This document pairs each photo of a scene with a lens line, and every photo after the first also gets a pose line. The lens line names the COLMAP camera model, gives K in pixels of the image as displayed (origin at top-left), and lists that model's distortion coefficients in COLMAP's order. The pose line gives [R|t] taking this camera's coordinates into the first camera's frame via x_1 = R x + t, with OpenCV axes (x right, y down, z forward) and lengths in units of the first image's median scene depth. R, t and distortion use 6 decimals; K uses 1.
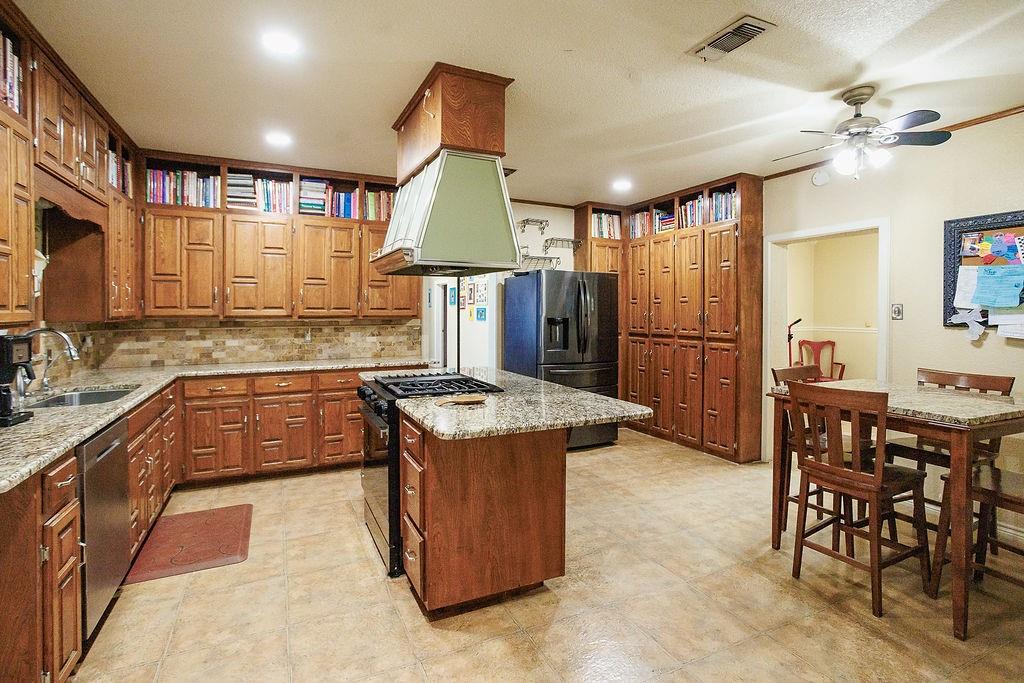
lens RADIAL K [[512.9, 0, 546.6], [0, 512.9, 316.9], [0, 0, 1]] dist [-0.027985, 0.018192]
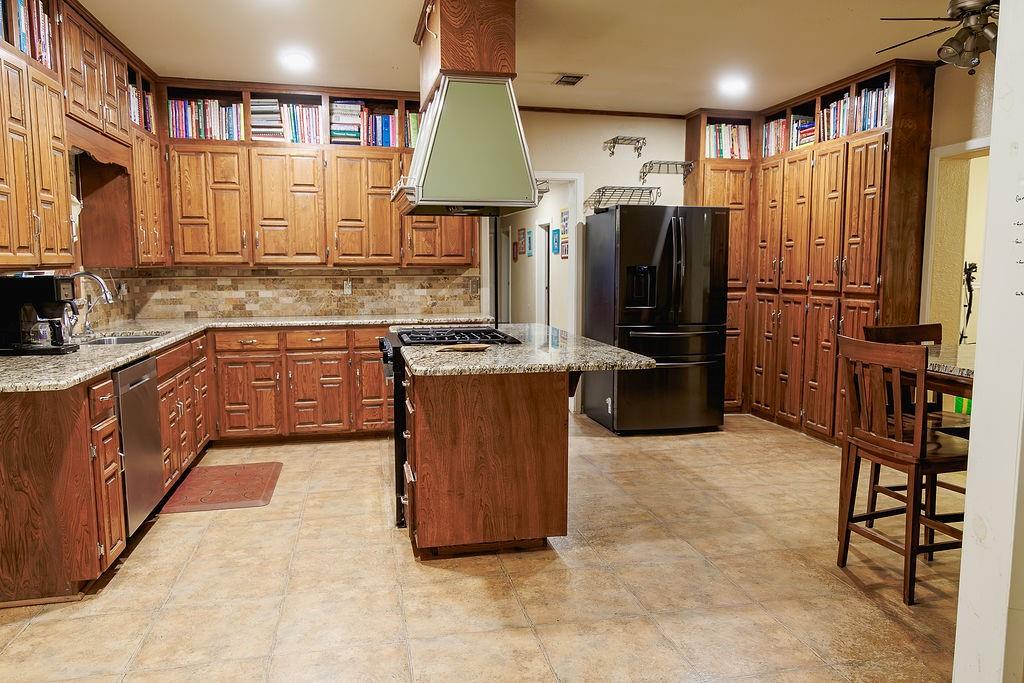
lens RADIAL K [[744.9, 0, 556.5], [0, 744.9, 339.7], [0, 0, 1]] dist [0.044405, -0.025865]
pose [[0.975123, 0.019973, -0.220763, 0.203216], [0.000132, 0.995880, 0.090685, 0.014154], [0.221664, -0.088458, 0.971103, -0.202208]]
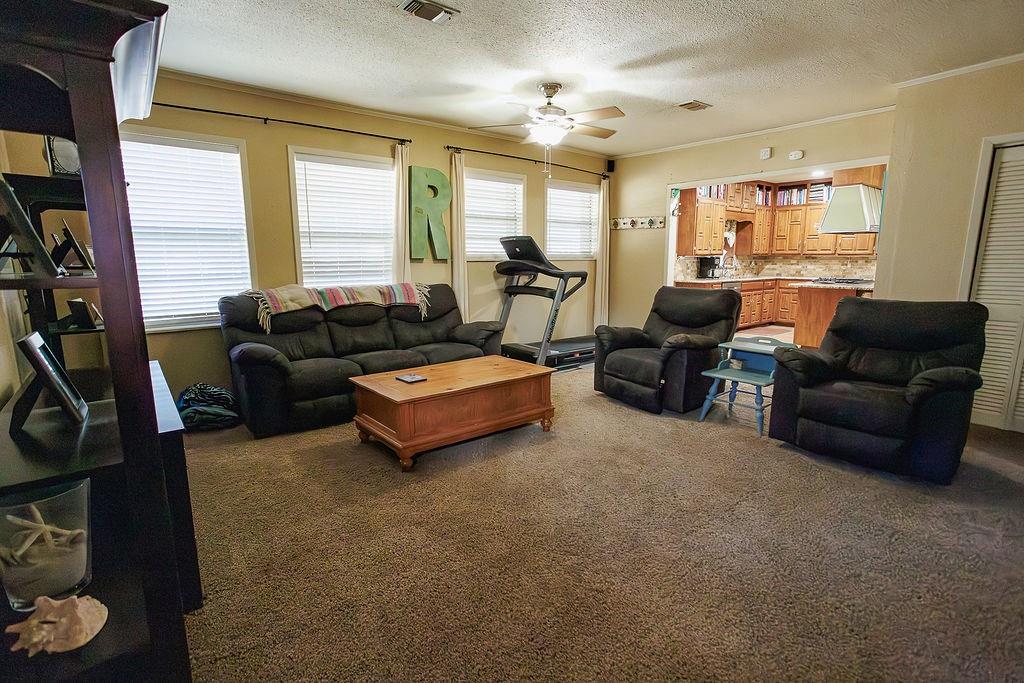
lens RADIAL K [[512.9, 0, 510.0], [0, 512.9, 340.2], [0, 0, 1]] dist [-0.027985, 0.018192]
pose [[0.235138, 0.154640, -0.959581, 1.371117], [-0.005932, 0.987472, 0.157681, 0.030749], [0.971944, -0.031385, 0.233110, -0.838251]]
